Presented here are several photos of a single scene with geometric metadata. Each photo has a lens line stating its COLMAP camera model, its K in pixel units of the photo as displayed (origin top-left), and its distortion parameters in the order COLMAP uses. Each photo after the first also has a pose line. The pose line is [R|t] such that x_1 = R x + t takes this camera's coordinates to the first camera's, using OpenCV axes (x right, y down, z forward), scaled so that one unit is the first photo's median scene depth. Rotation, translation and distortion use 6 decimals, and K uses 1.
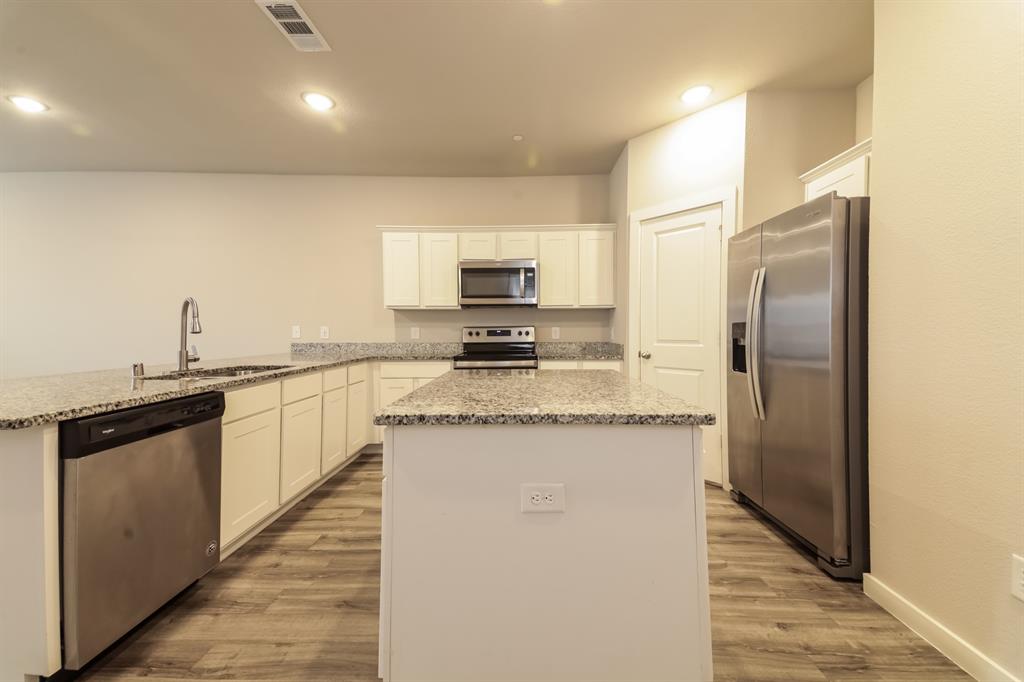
lens RADIAL K [[408.2, 0, 523.7], [0, 408.2, 331.8], [0, 0, 1]] dist [0.111346, -0.039465]
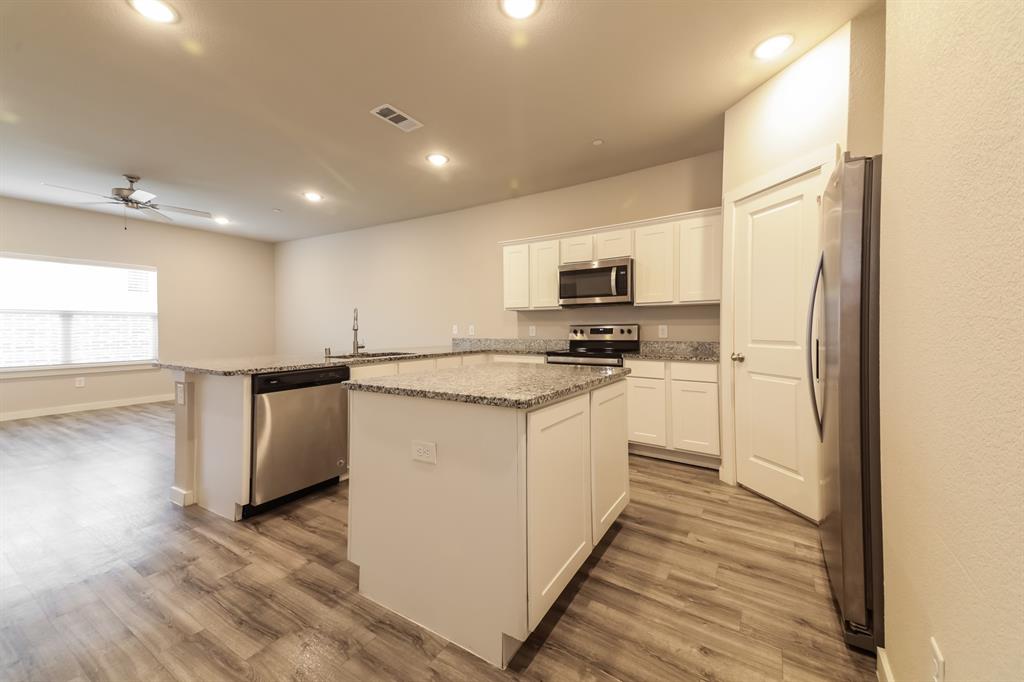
lens RADIAL K [[405.5, 0, 504.7], [0, 405.5, 331.0], [0, 0, 1]] dist [0.117165, -0.038104]
pose [[0.849313, 0.004473, -0.527871, 0.321677], [-0.003218, 0.999989, 0.003297, 0.000061], [0.527880, -0.001101, 0.849318, 0.000272]]
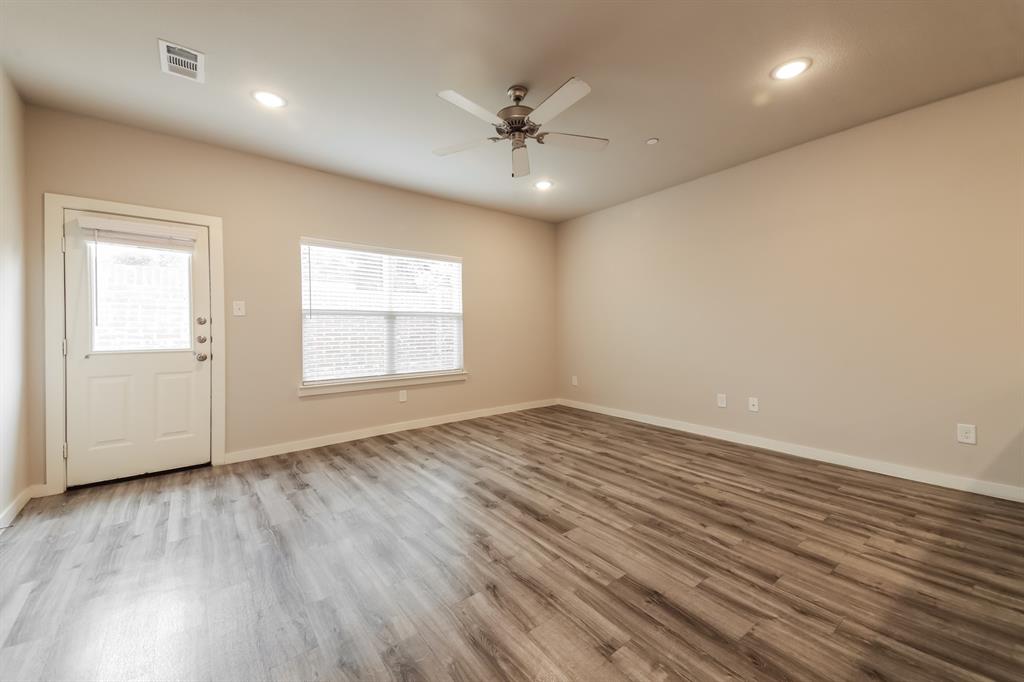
lens RADIAL K [[405.5, 0, 504.7], [0, 405.5, 331.0], [0, 0, 1]] dist [0.117165, -0.038104]
pose [[0.624065, -0.001883, -0.781370, -0.702028], [0.001536, 0.999998, -0.001184, -0.000159], [0.781371, -0.000461, 0.624067, -0.004345]]
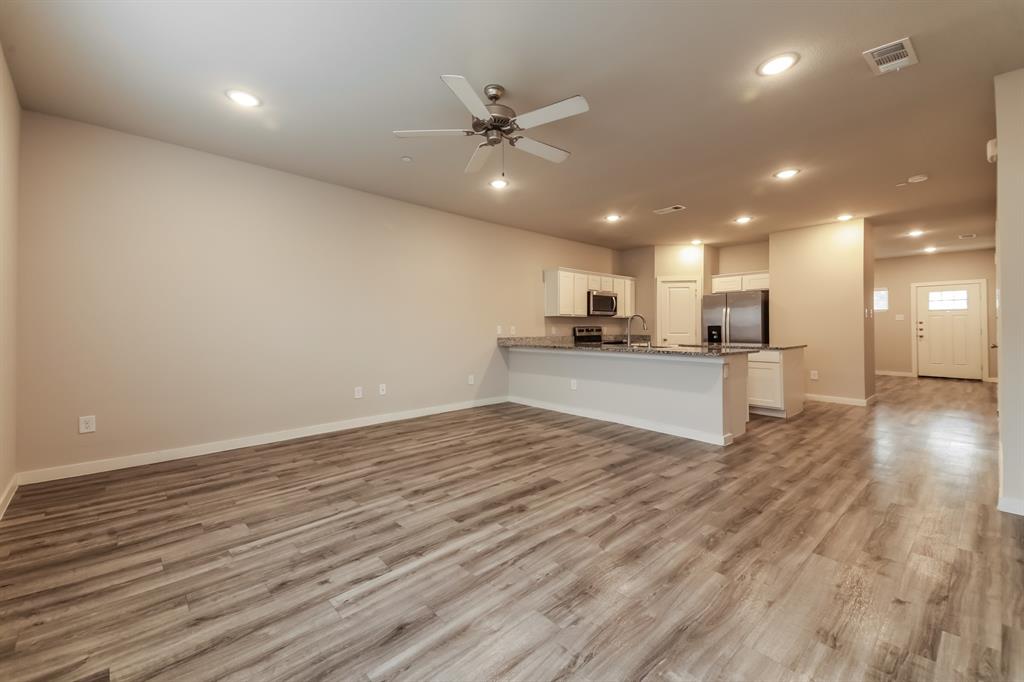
lens RADIAL K [[416.0, 0, 509.2], [0, 416.0, 328.9], [0, 0, 1]] dist [0.119008, -0.027027]
pose [[0.711655, -0.000420, 0.702529, -1.882455], [0.005797, 0.999969, -0.005274, 0.005128], [-0.702505, 0.007825, 0.711636, -0.075619]]
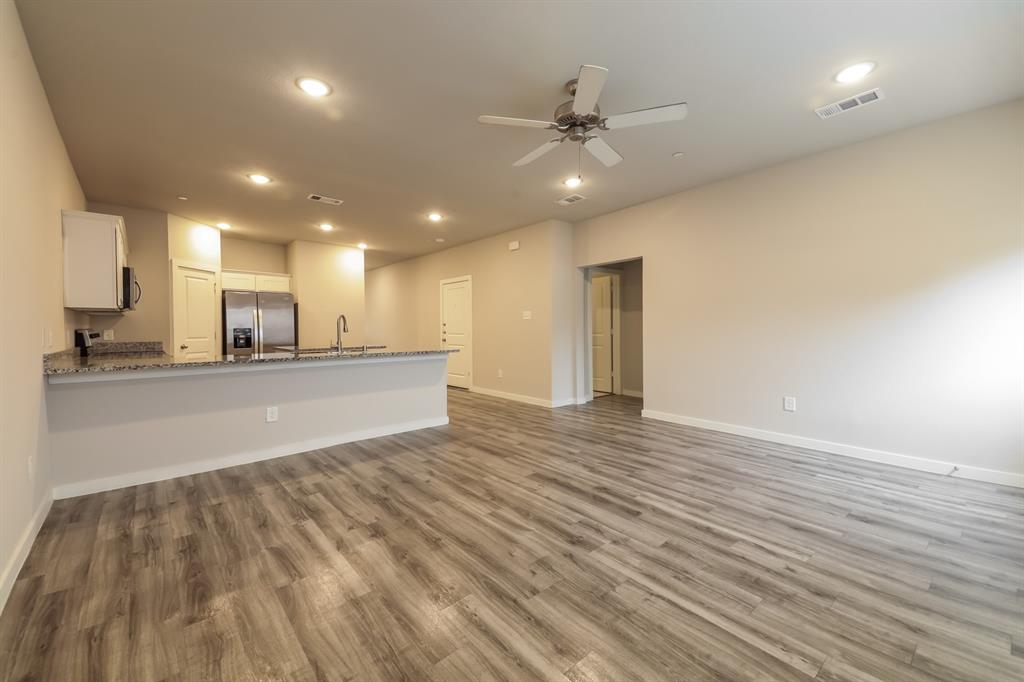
lens RADIAL K [[408.2, 0, 523.7], [0, 408.2, 331.8], [0, 0, 1]] dist [0.111346, -0.039465]
pose [[-0.696645, 0.002893, 0.717410, -1.821810], [0.015847, 0.999810, 0.011356, -0.002893], [-0.717241, 0.019280, -0.696559, 1.154071]]
